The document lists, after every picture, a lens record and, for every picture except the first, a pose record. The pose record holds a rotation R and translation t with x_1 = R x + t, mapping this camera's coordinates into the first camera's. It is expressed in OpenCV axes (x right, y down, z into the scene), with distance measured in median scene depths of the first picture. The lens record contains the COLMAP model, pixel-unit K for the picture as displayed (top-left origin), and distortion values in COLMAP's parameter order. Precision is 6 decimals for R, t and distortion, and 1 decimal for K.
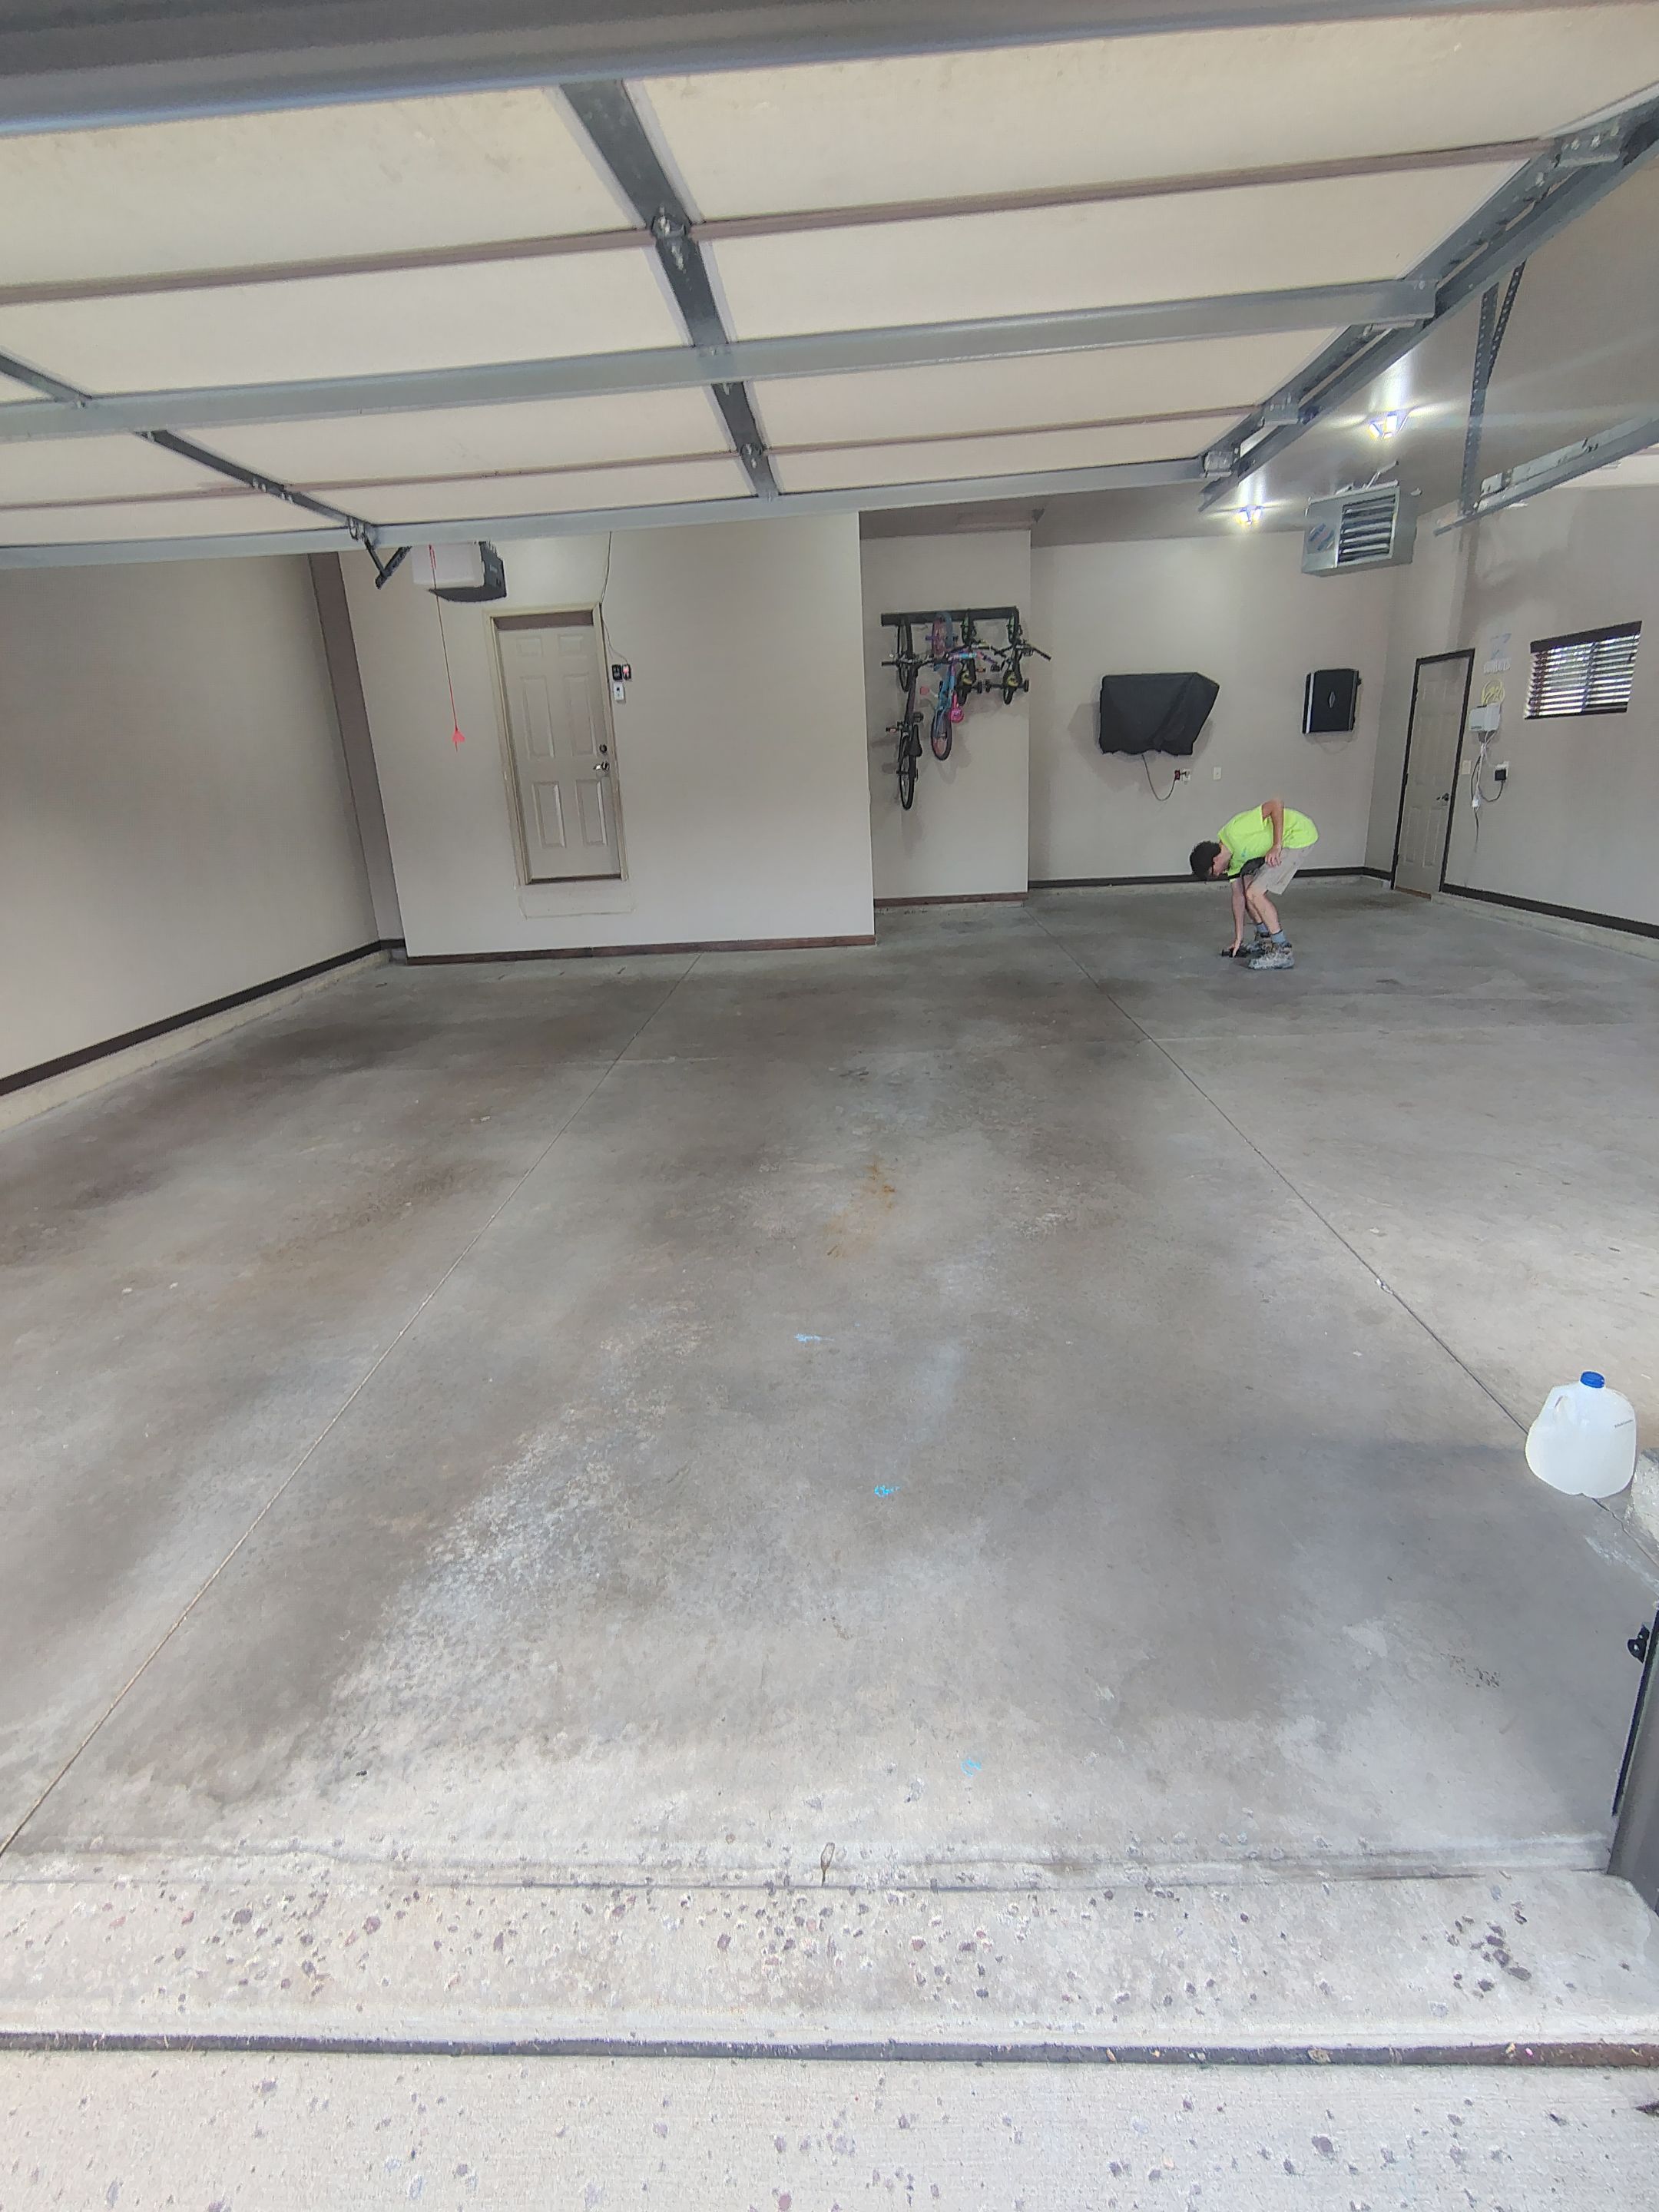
lens RADIAL K [[1054.2, 0, 829.5], [0, 1054.2, 1106.0], [0, 0, 1]] dist [-0.000381, 0.000154]
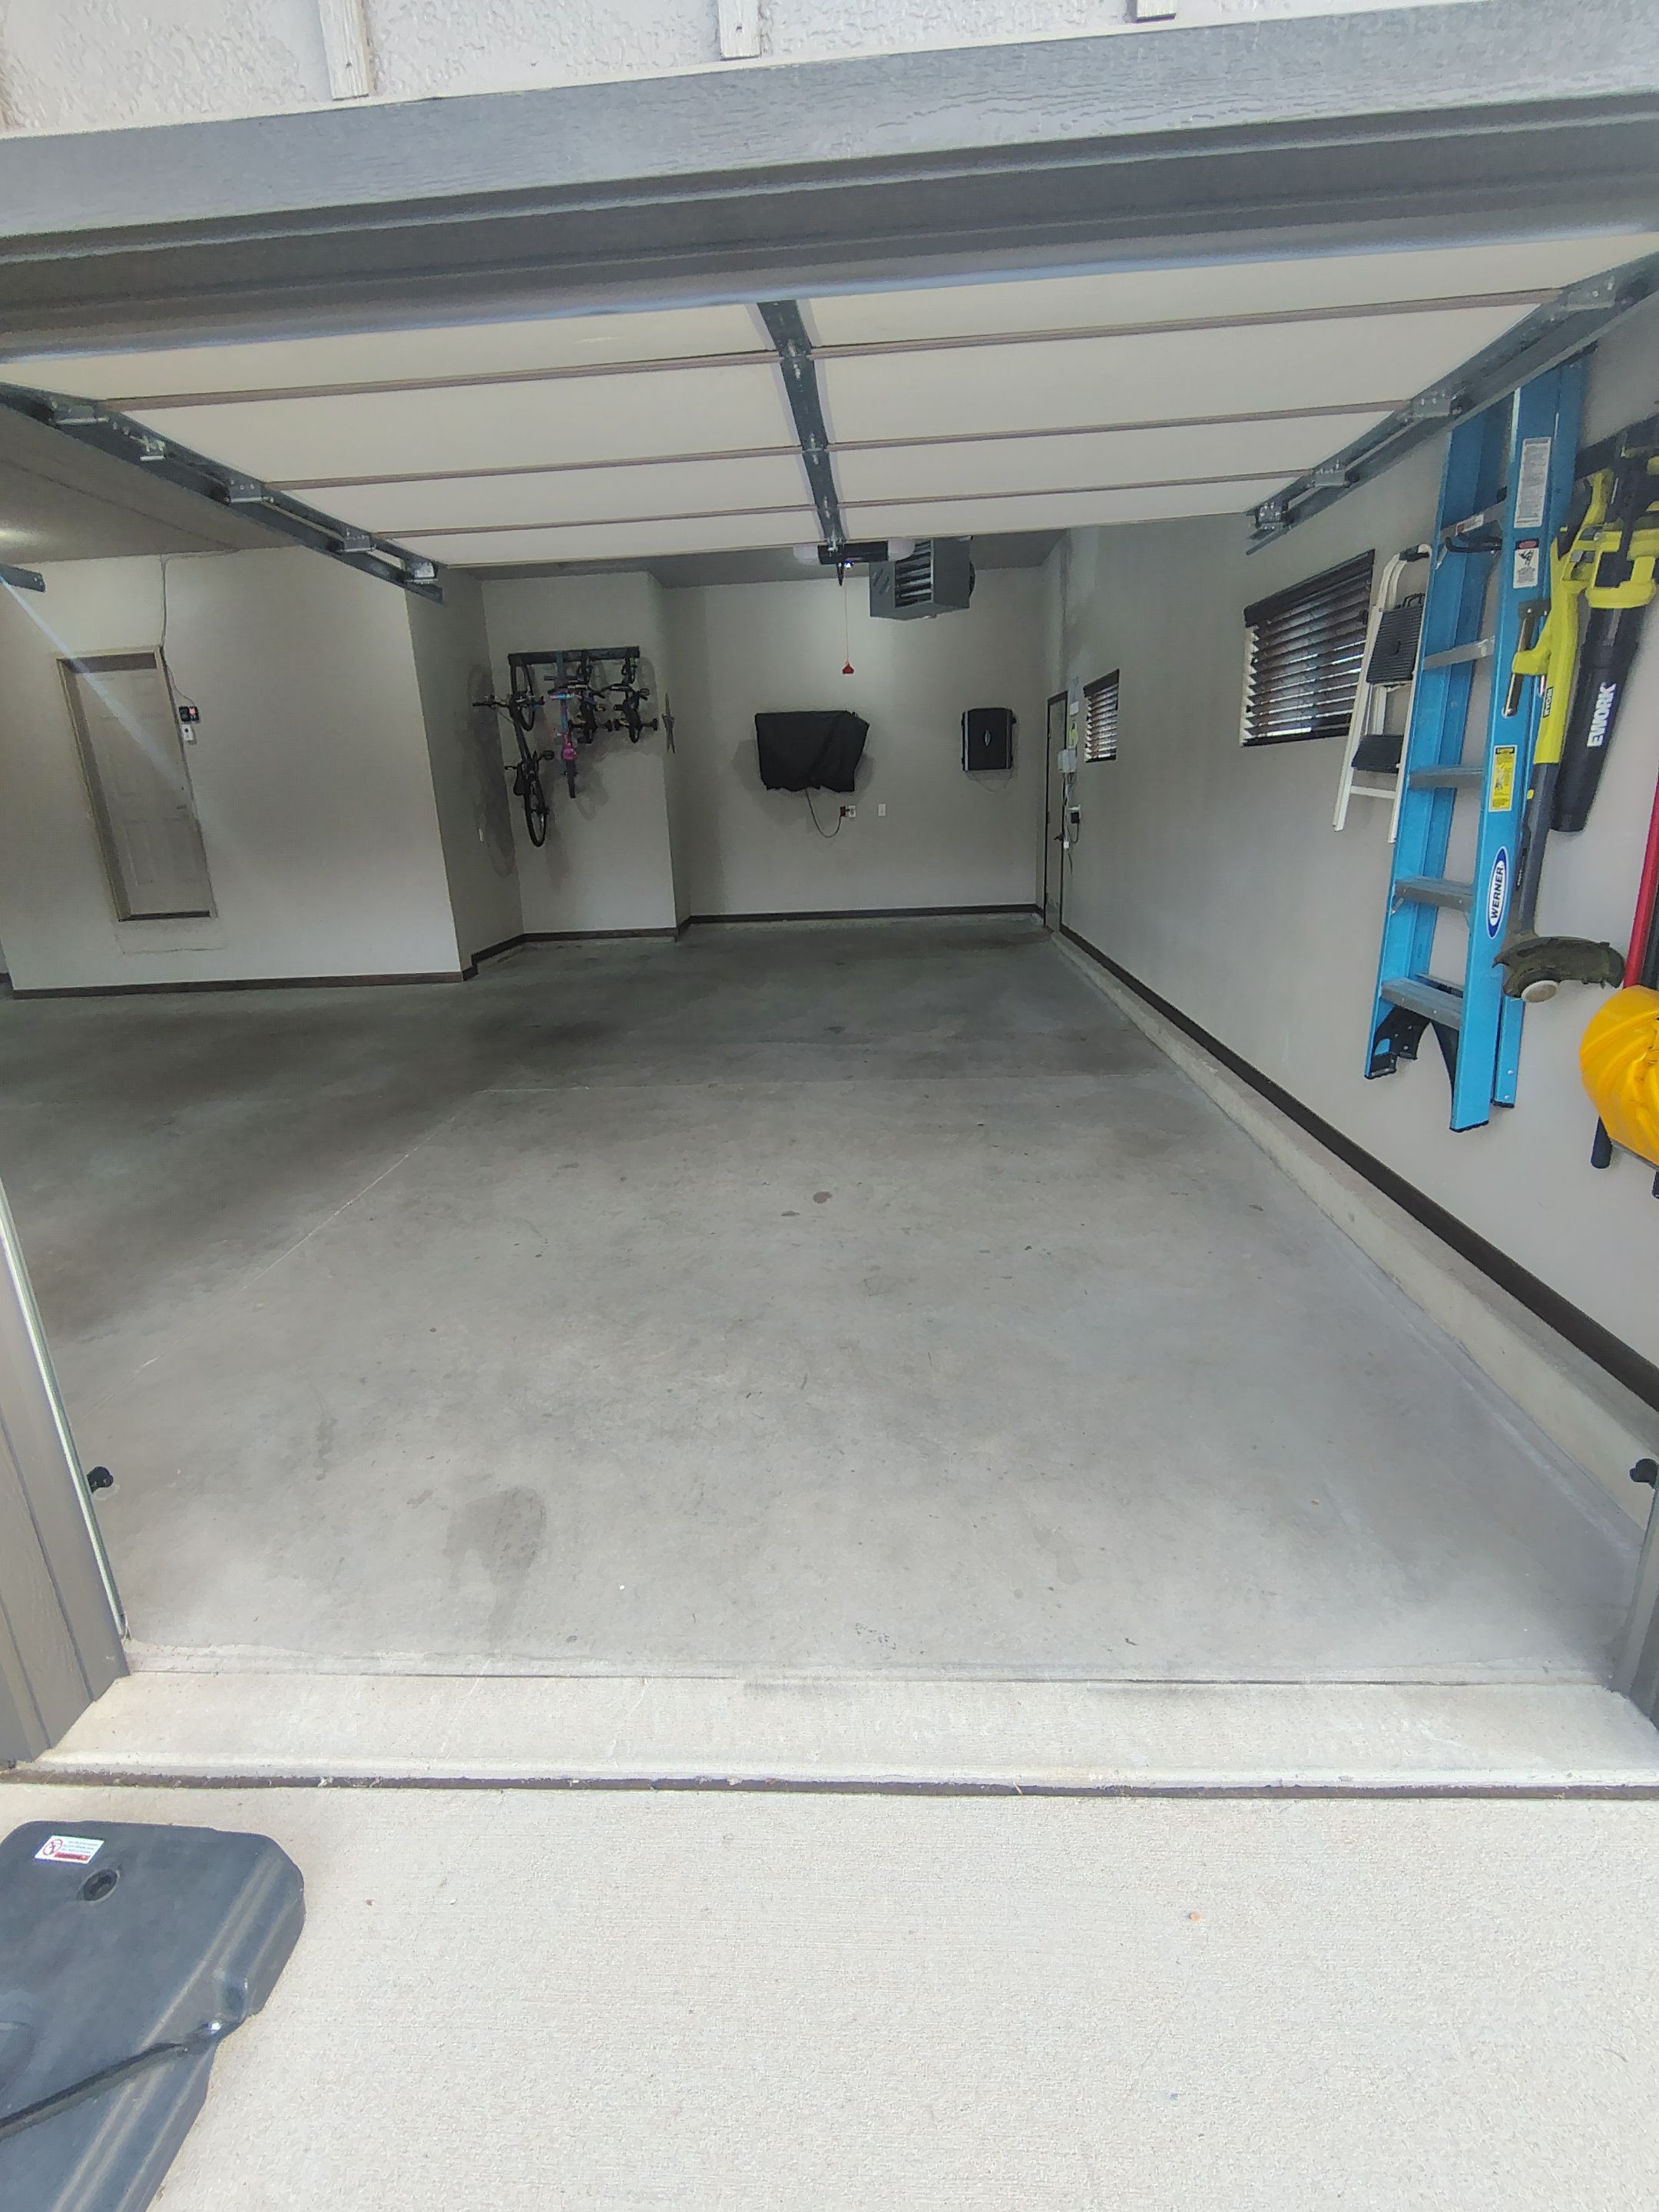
lens RADIAL K [[1054.2, 0, 829.5], [0, 1054.2, 1106.0], [0, 0, 1]] dist [-0.000381, 0.000154]
pose [[0.999765, 0.009358, -0.019577, 0.392221], [-0.009662, 0.999833, -0.015496, -0.021738], [0.019429, 0.015681, 0.999688, 0.003625]]
